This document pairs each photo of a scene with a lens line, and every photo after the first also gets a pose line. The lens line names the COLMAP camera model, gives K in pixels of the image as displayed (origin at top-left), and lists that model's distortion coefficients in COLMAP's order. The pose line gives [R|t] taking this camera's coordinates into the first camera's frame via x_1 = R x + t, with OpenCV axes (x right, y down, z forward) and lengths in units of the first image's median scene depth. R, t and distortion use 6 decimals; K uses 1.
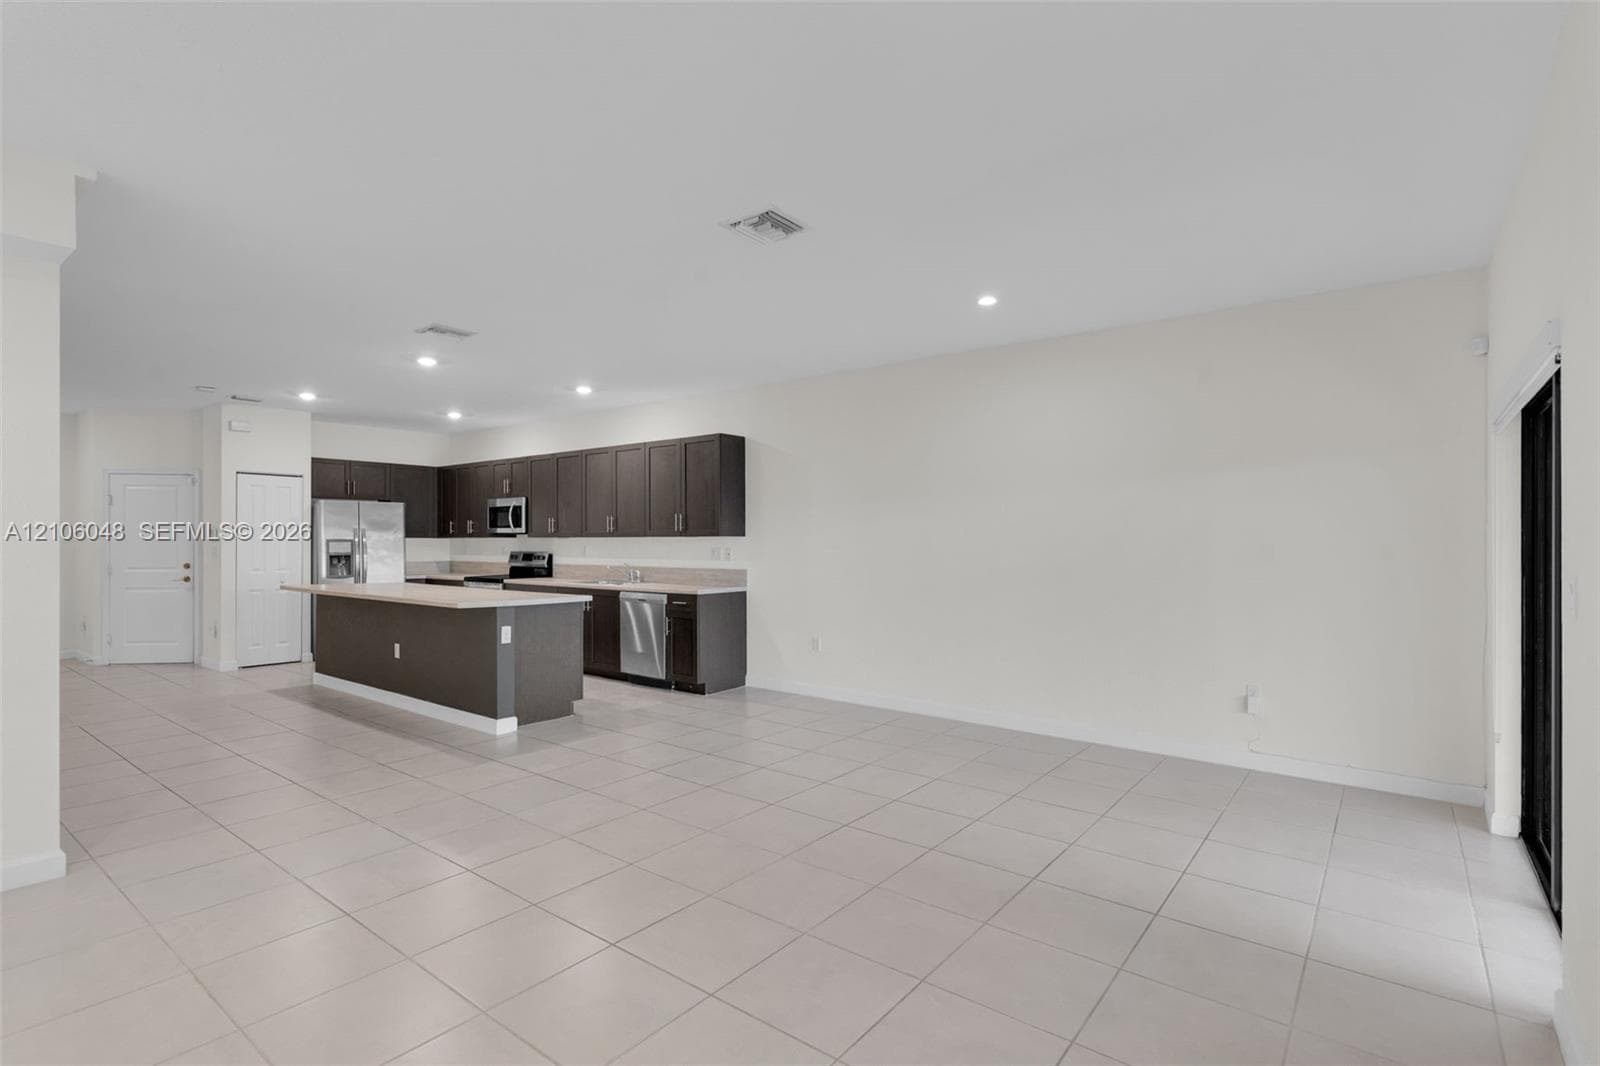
lens RADIAL K [[768.9, 0, 799.4], [0, 768.9, 537.8], [0, 0, 1]] dist [-0.006199, 0.000531]
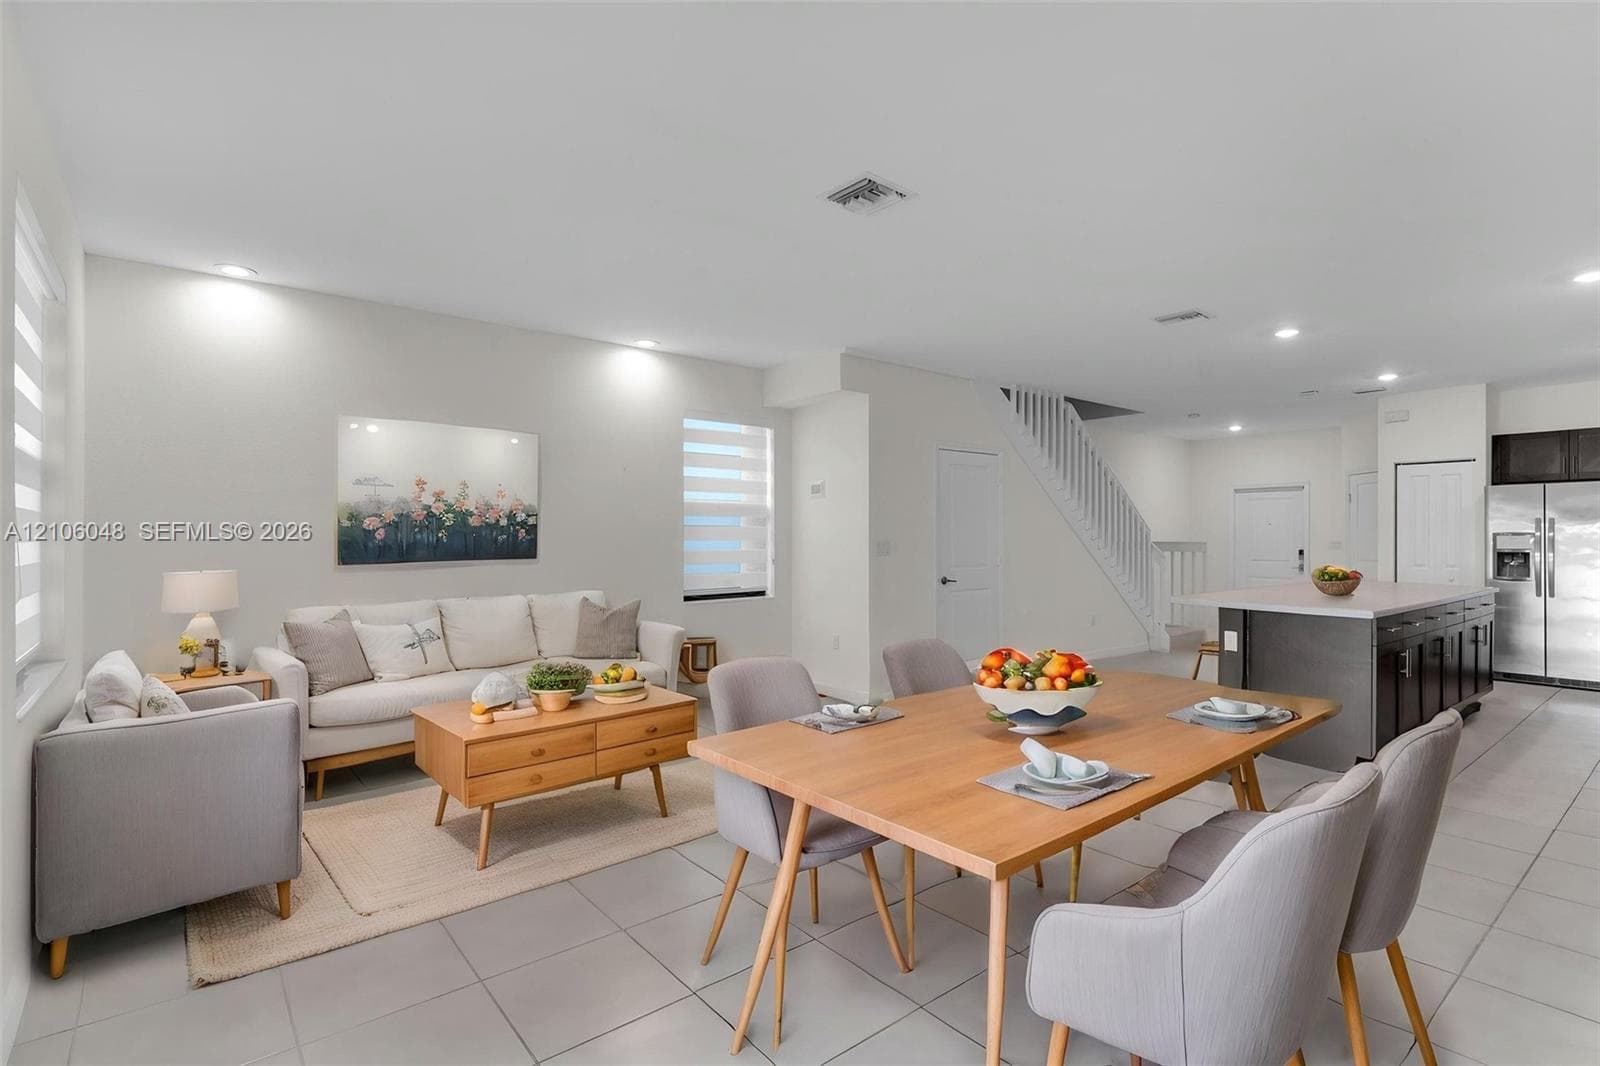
lens RADIAL K [[768.9, 0, 800.3], [0, 768.9, 534.4], [0, 0, 1]] dist [-0.006199, 0.000531]
pose [[-0.237056, -0.000267, -0.971496, 0.361266], [-0.003485, 0.999994, 0.000576, 0.006326], [0.971490, 0.003522, -0.237055, 0.459396]]
